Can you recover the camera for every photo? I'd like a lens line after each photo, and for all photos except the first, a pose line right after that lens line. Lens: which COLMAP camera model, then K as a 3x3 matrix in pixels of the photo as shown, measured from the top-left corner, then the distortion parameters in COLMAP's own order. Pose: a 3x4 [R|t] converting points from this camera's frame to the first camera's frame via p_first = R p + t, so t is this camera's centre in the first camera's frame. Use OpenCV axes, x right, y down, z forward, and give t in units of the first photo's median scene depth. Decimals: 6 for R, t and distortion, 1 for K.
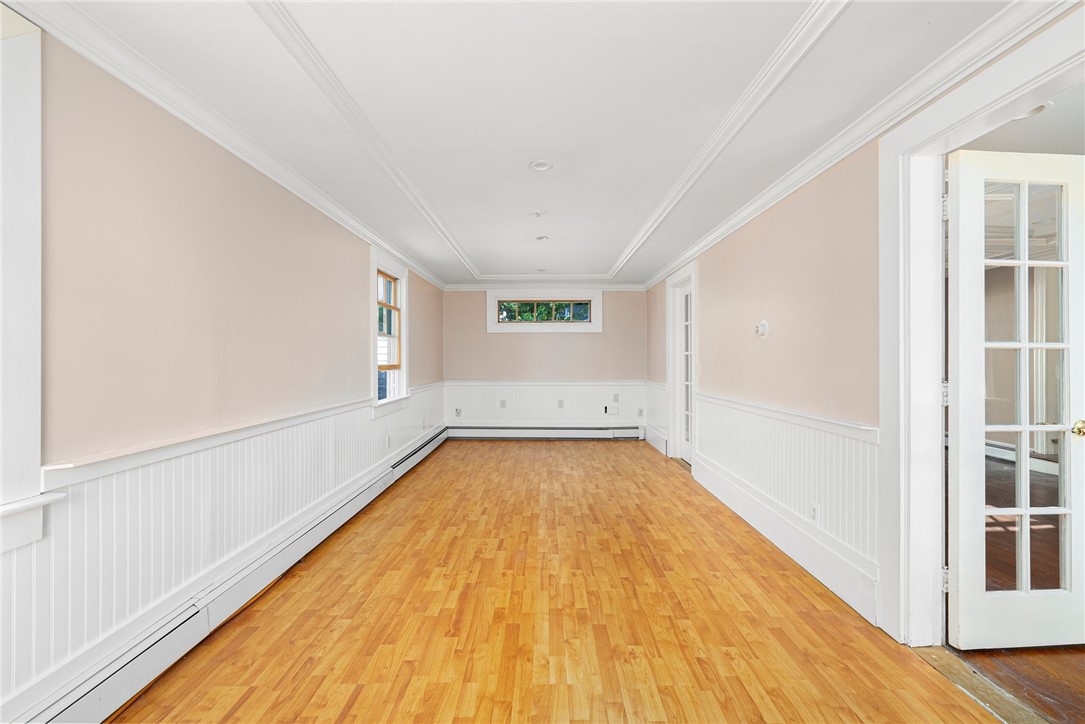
lens RADIAL K [[463.8, 0, 535.8], [0, 463.8, 364.9], [0, 0, 1]] dist [0.001990, 0.000299]
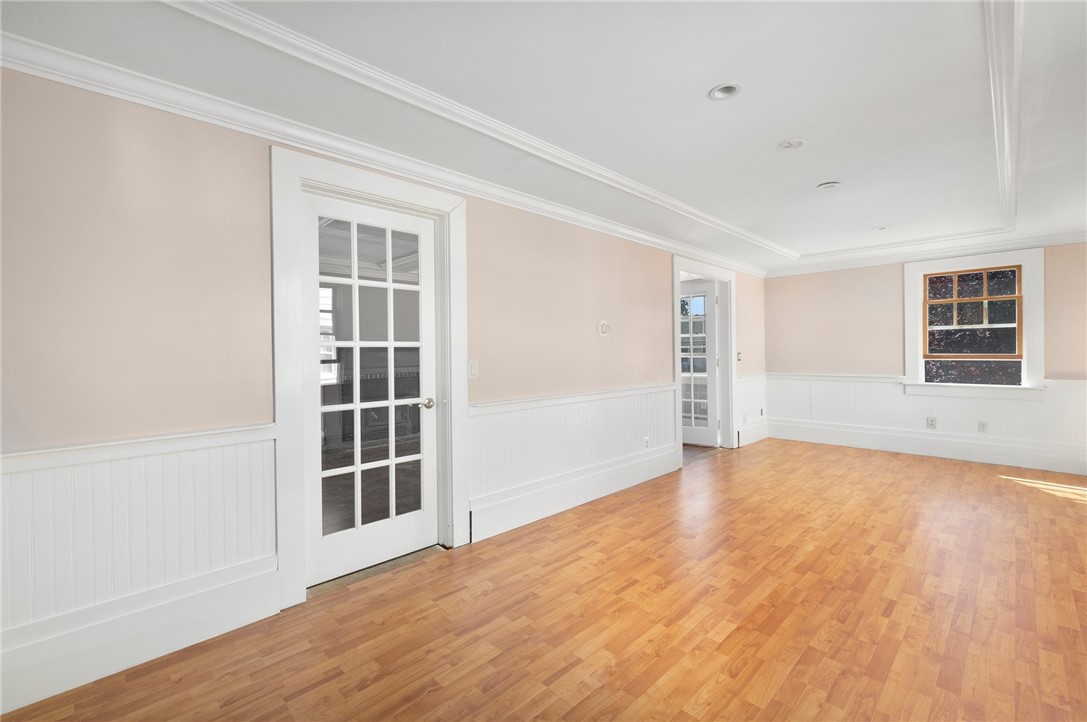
lens RADIAL K [[464.6, 0, 540.1], [0, 464.6, 352.8], [0, 0, 1]] dist [0.001990, 0.000299]
pose [[-0.713251, 0.009547, 0.700844, -0.268991], [0.021038, 0.999748, 0.007793, -0.026861], [-0.700593, 0.020303, -0.713272, 2.185581]]
